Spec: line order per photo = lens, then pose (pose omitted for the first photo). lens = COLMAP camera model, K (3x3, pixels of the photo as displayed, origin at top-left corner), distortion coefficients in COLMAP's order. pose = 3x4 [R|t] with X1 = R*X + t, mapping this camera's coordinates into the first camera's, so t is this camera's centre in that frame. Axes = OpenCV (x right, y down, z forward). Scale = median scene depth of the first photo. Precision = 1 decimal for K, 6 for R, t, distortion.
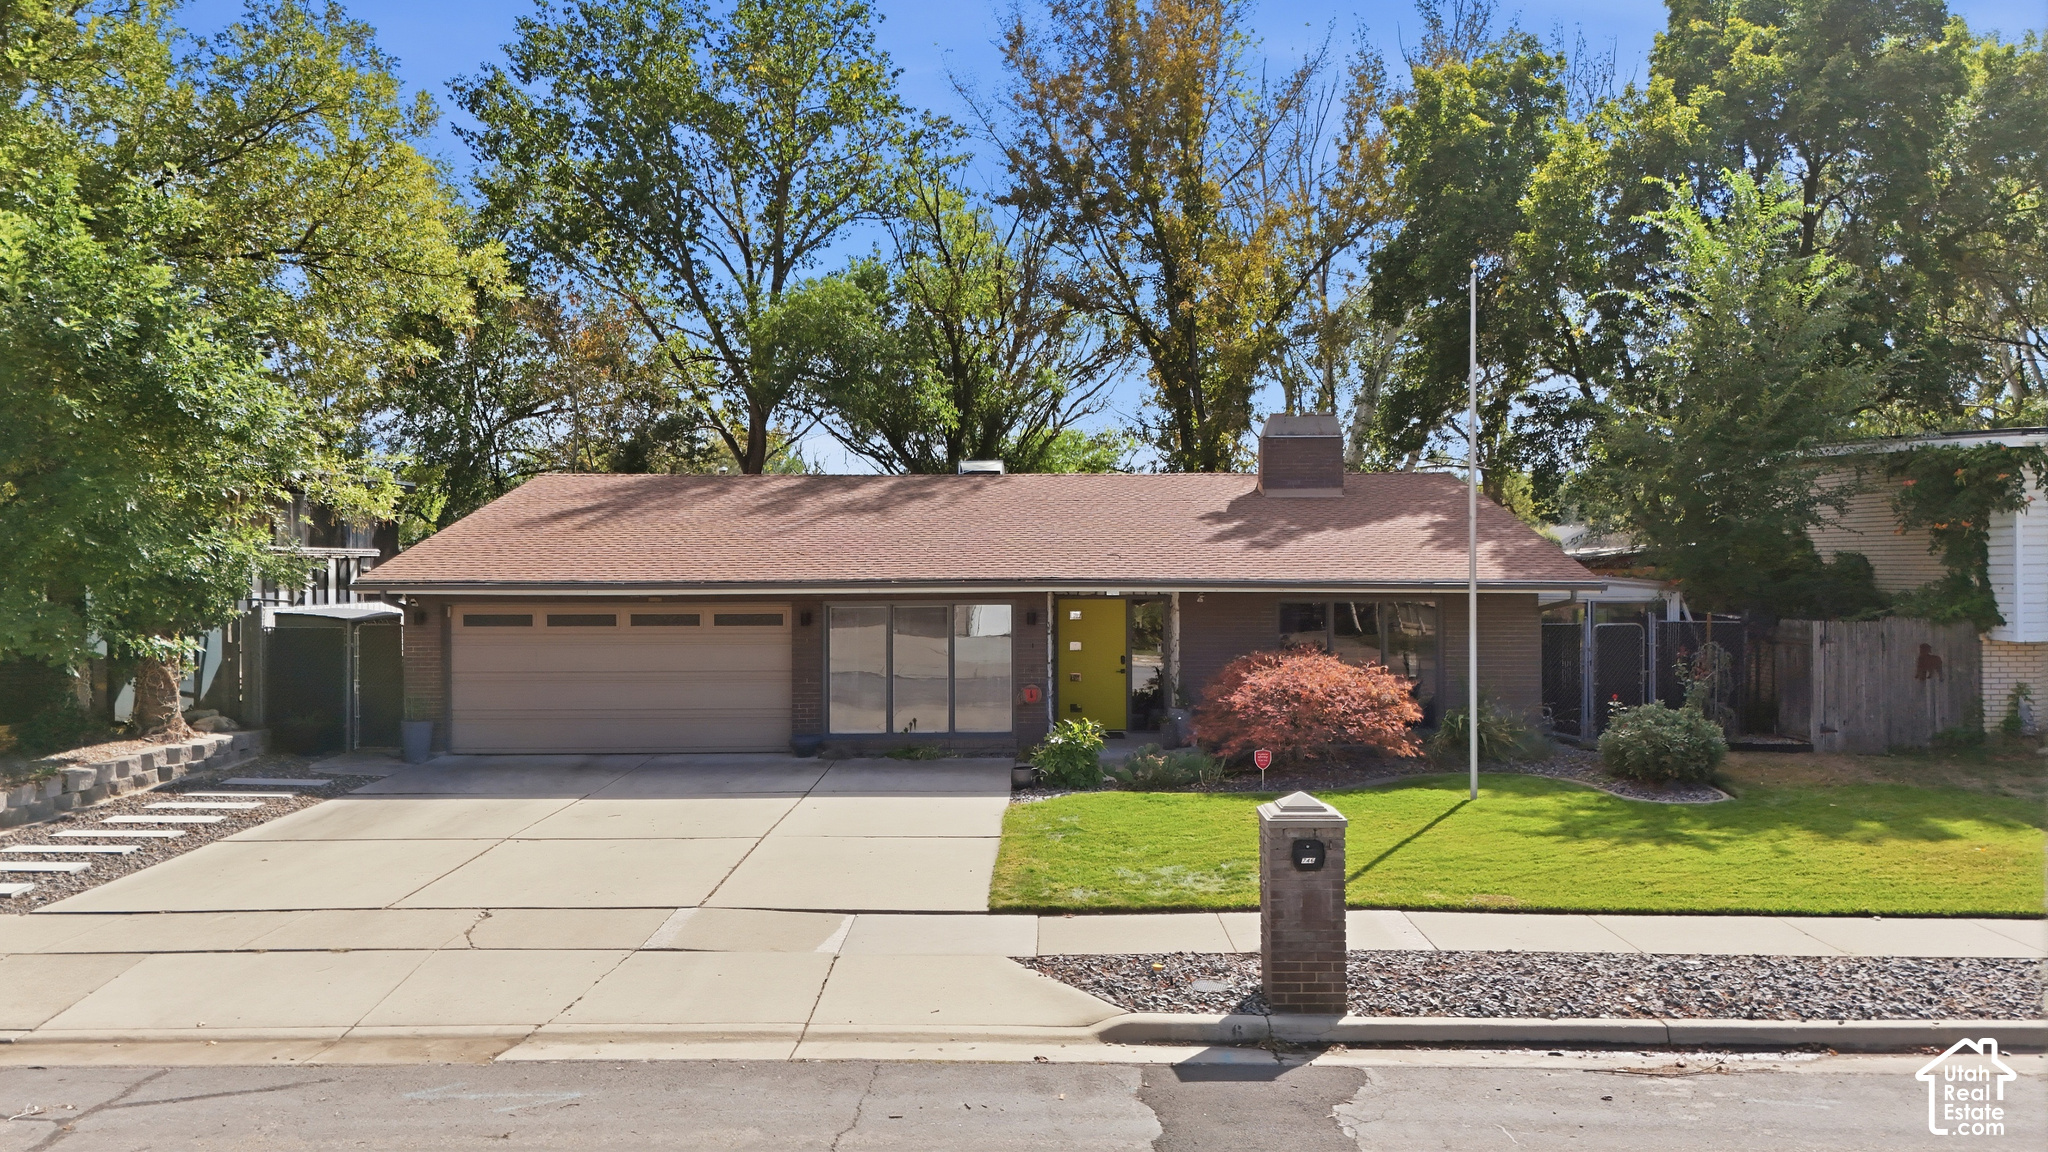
lens RADIAL K [[1508.2, 0, 1024.0], [0, 1508.2, 576.0], [0, 0, 1]] dist [0.077376, -0.082966]
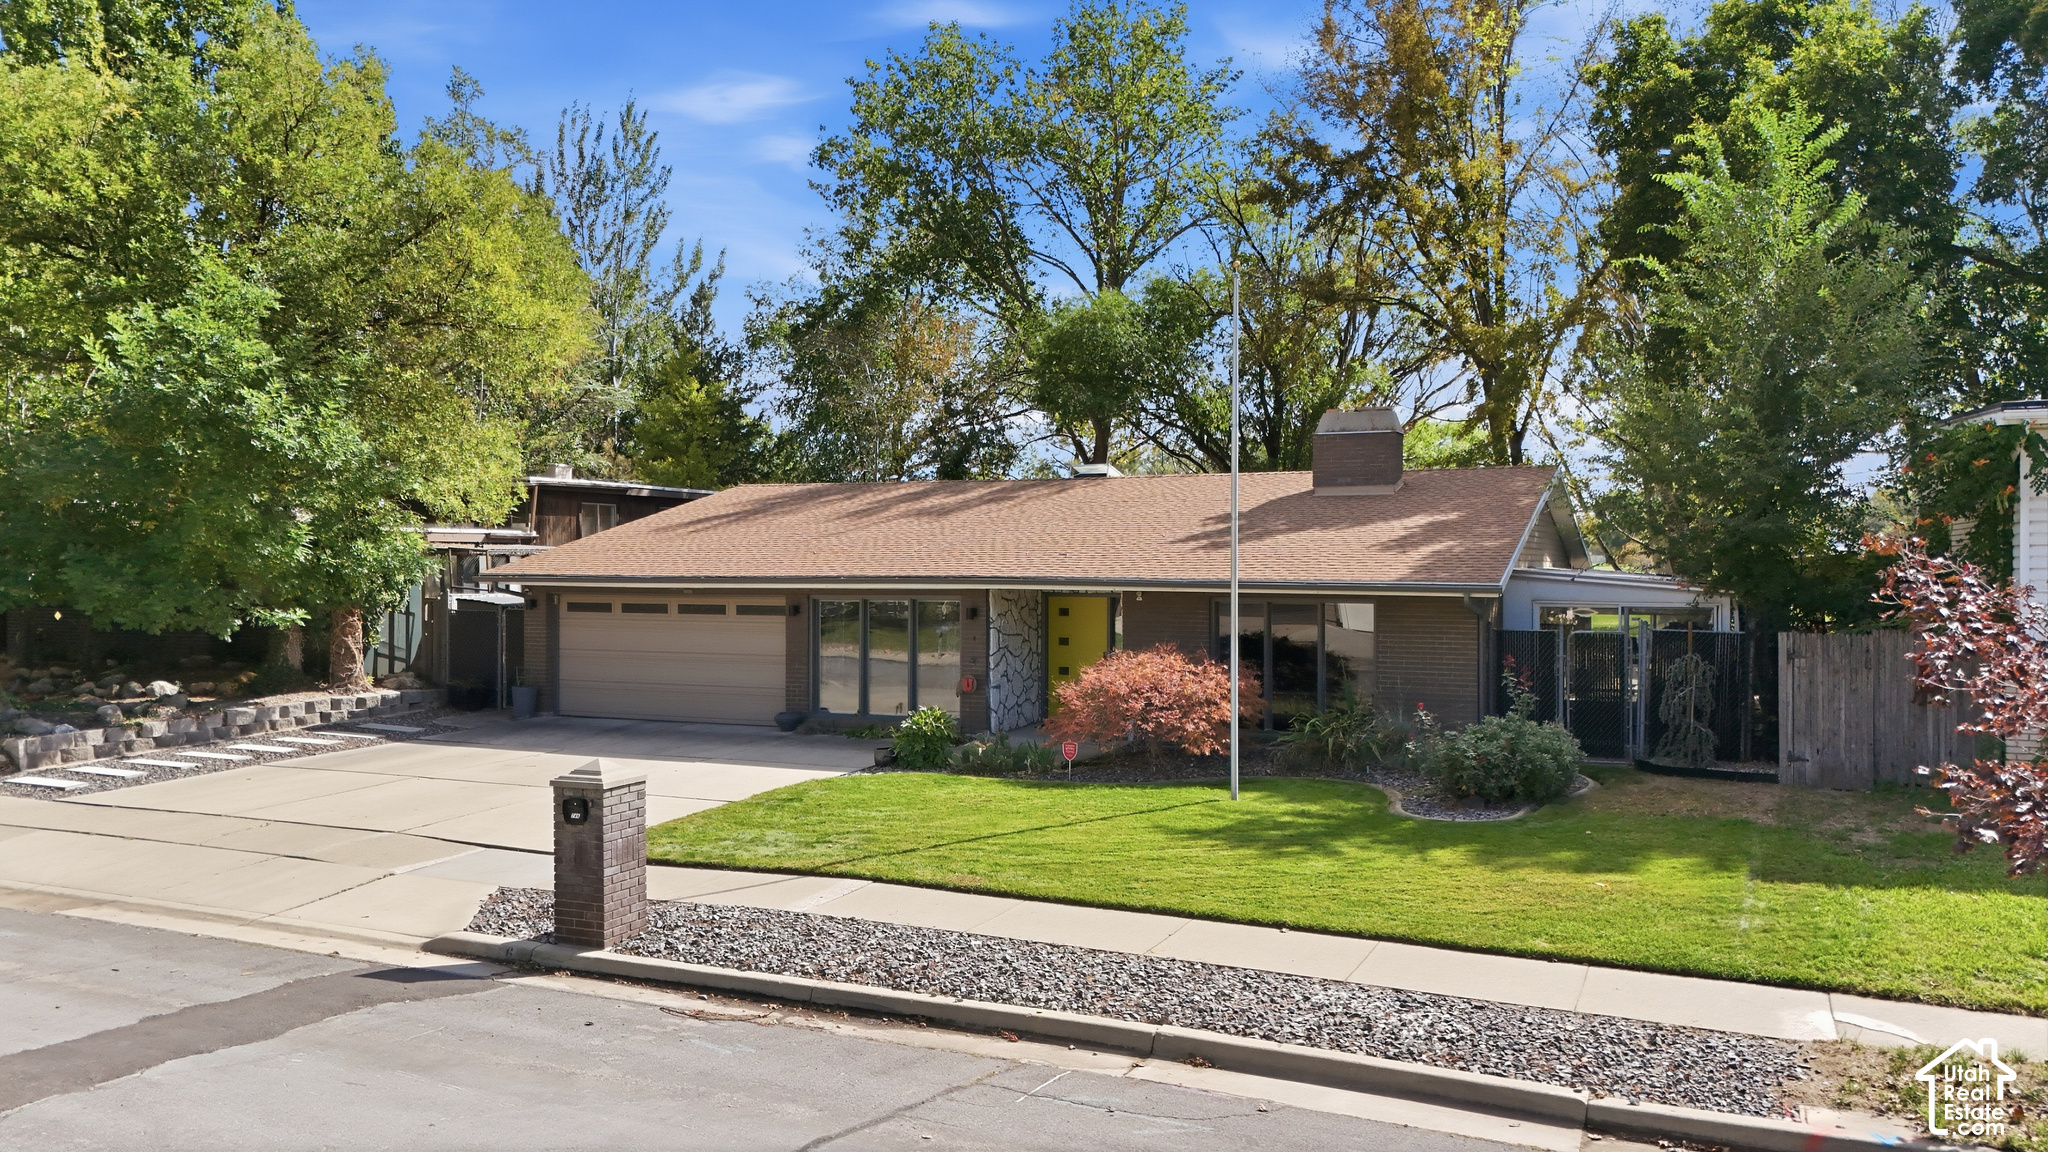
lens RADIAL K [[1508.2, 0, 1024.0], [0, 1508.2, 576.0], [0, 0, 1]] dist [0.077376, -0.082966]
pose [[0.911370, 0.007615, -0.411517, 0.510743], [-0.006922, 0.999971, 0.003174, -0.002343], [0.411529, -0.000044, 0.911396, 0.035291]]
